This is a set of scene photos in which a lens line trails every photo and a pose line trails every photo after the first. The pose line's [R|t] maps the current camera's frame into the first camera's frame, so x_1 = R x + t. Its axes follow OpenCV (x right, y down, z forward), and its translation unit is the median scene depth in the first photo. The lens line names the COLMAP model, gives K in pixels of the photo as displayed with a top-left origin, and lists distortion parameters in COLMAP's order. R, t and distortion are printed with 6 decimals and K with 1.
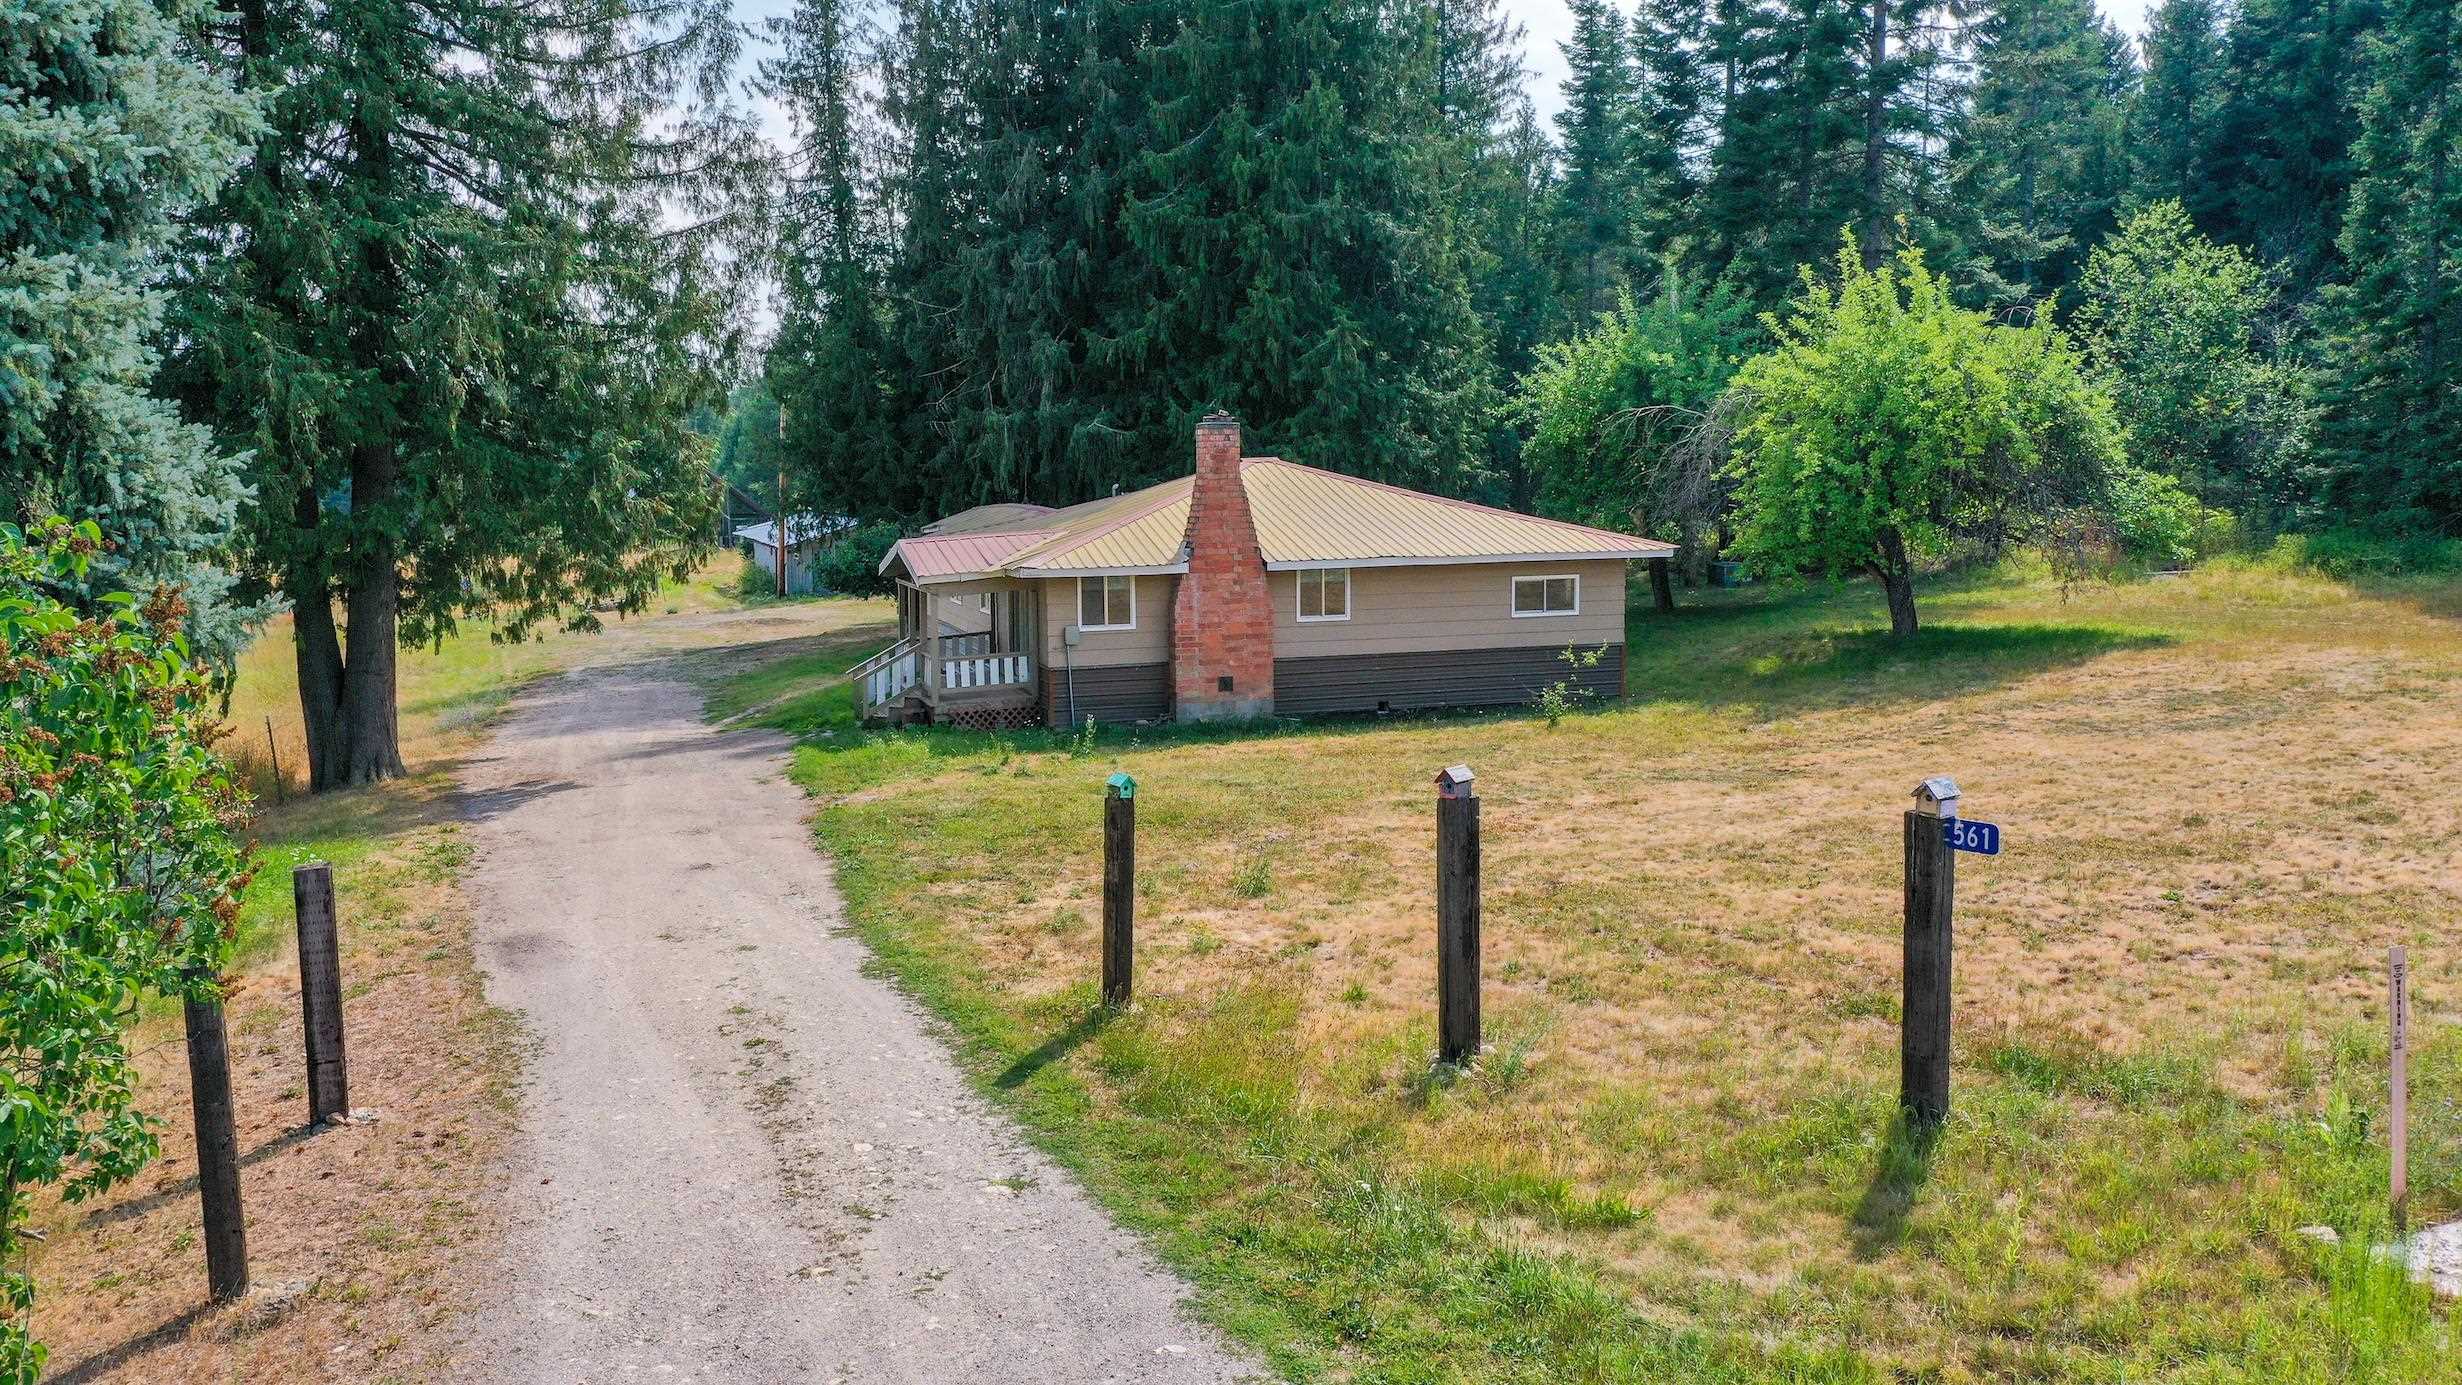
lens RADIAL K [[2015.6, 0, 1231.0], [0, 2015.6, 692.5], [0, 0, 1]] dist [-0.001695, -0.000676]
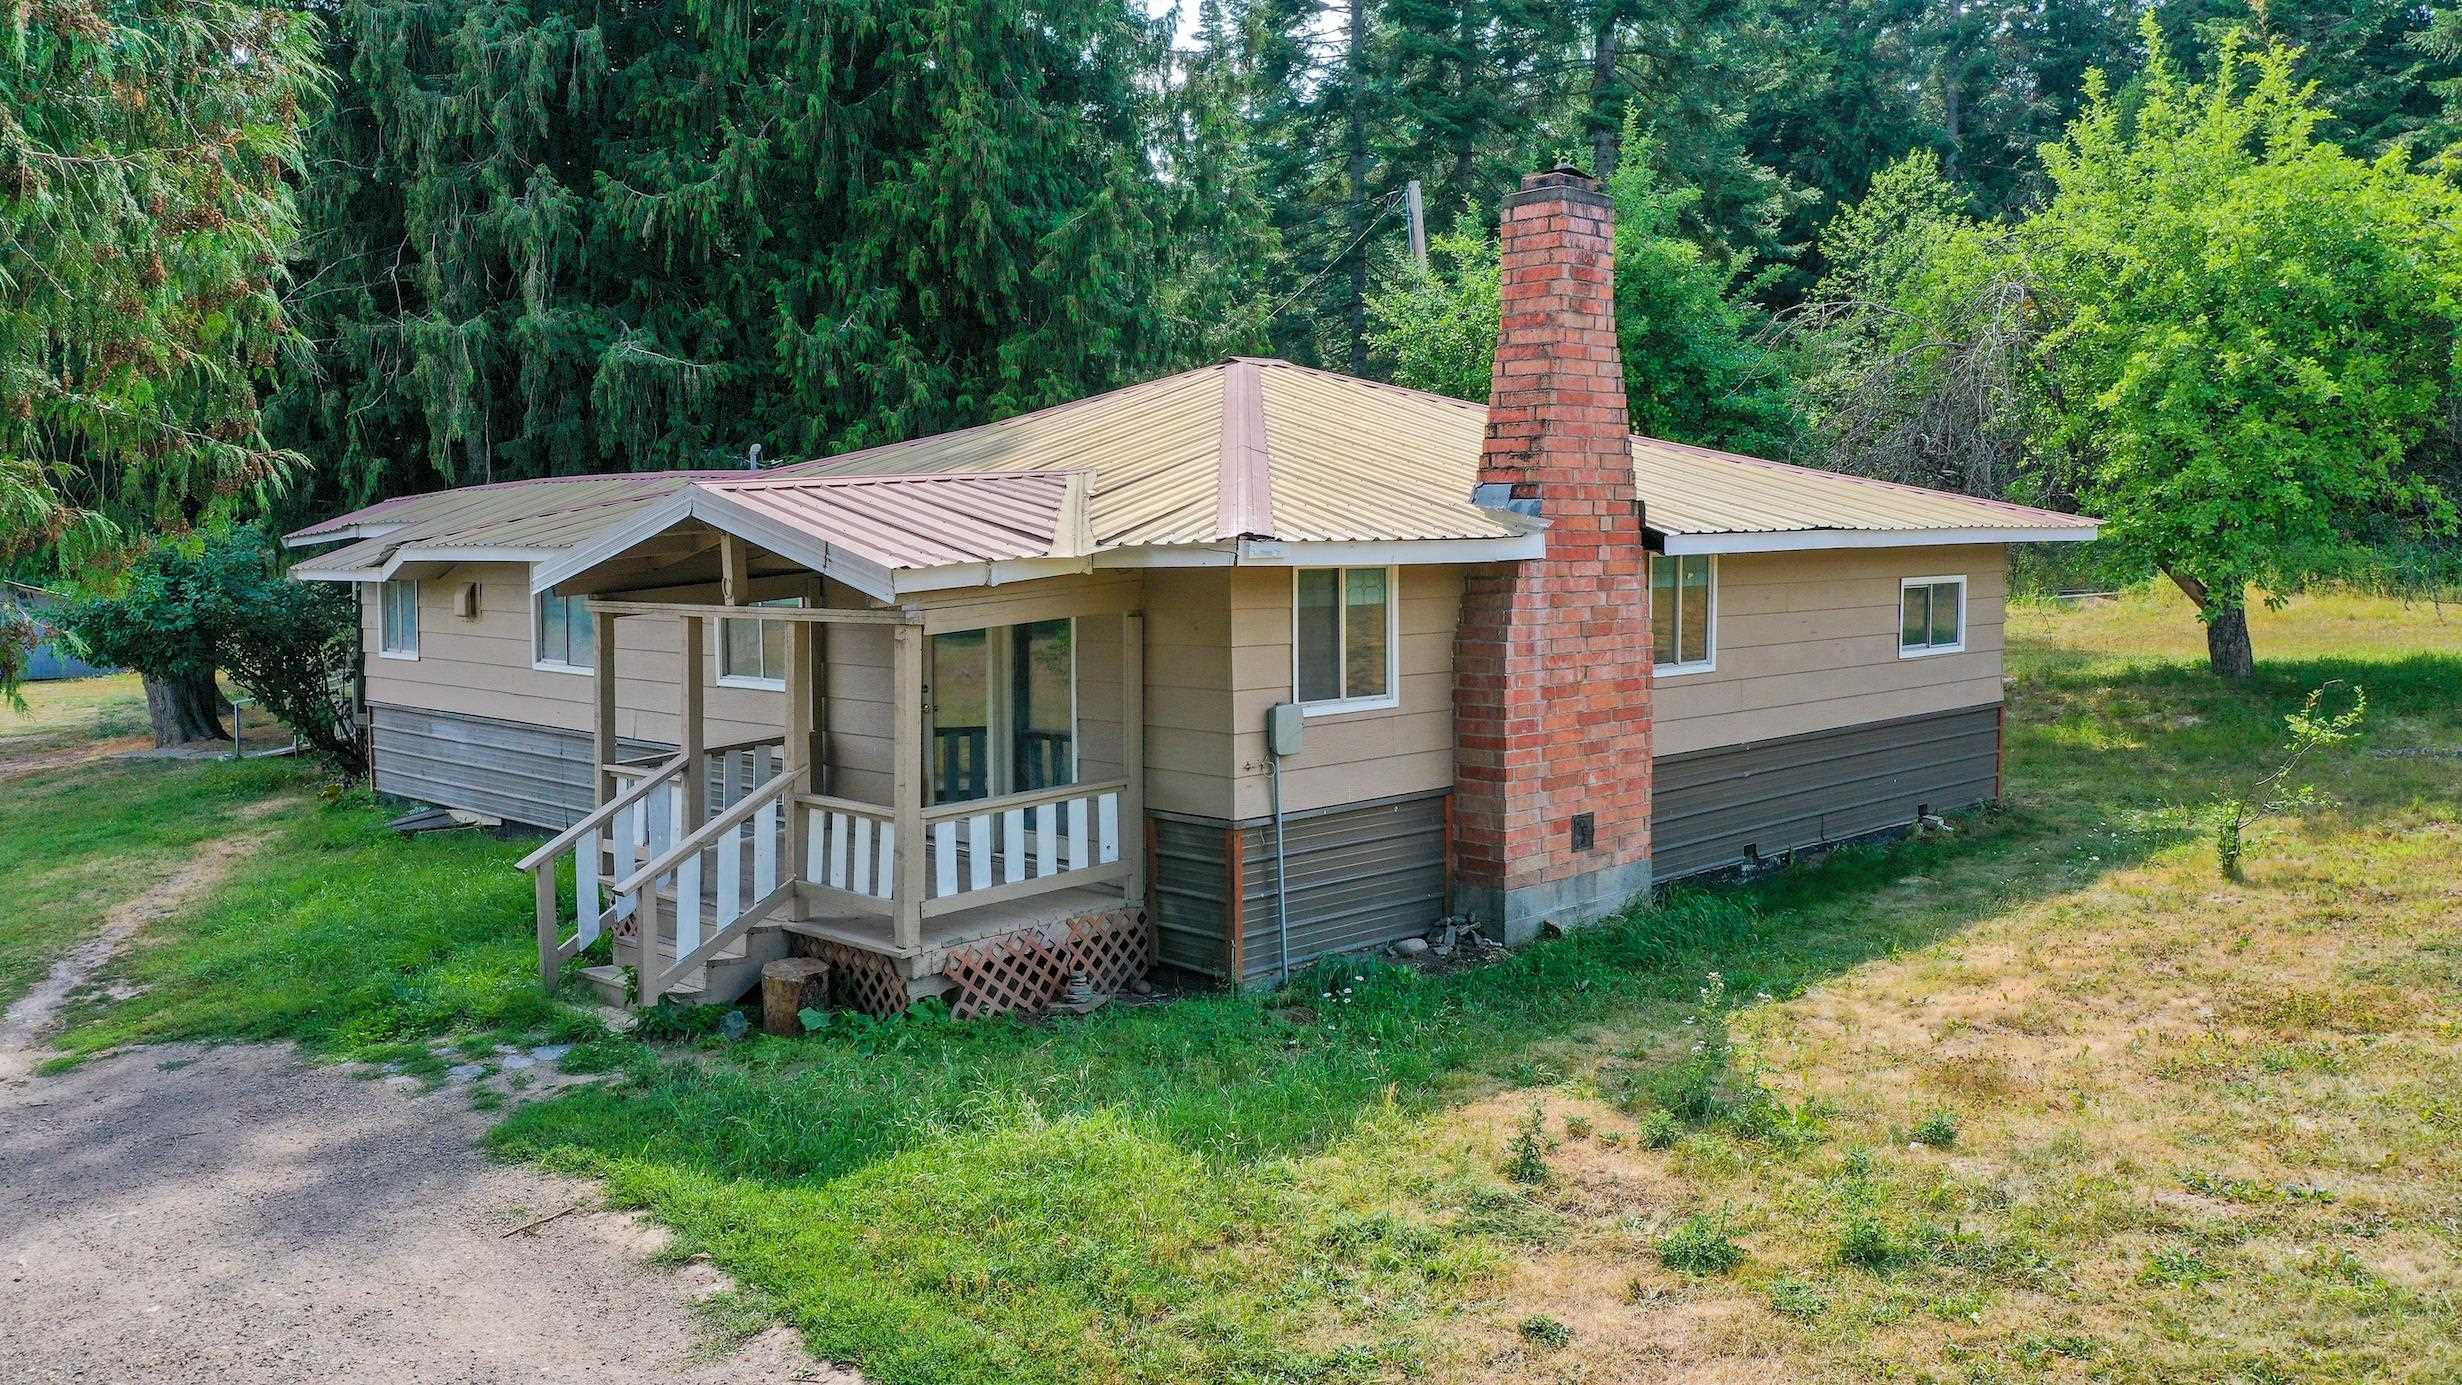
lens RADIAL K [[2015.6, 0, 1231.0], [0, 2015.6, 692.5], [0, 0, 1]] dist [-0.001695, -0.000676]
pose [[0.886475, -0.032788, 0.461614, -0.252837], [0.055806, 0.997782, -0.036297, -0.021735], [-0.459400, 0.057937, 0.886338, 0.666717]]
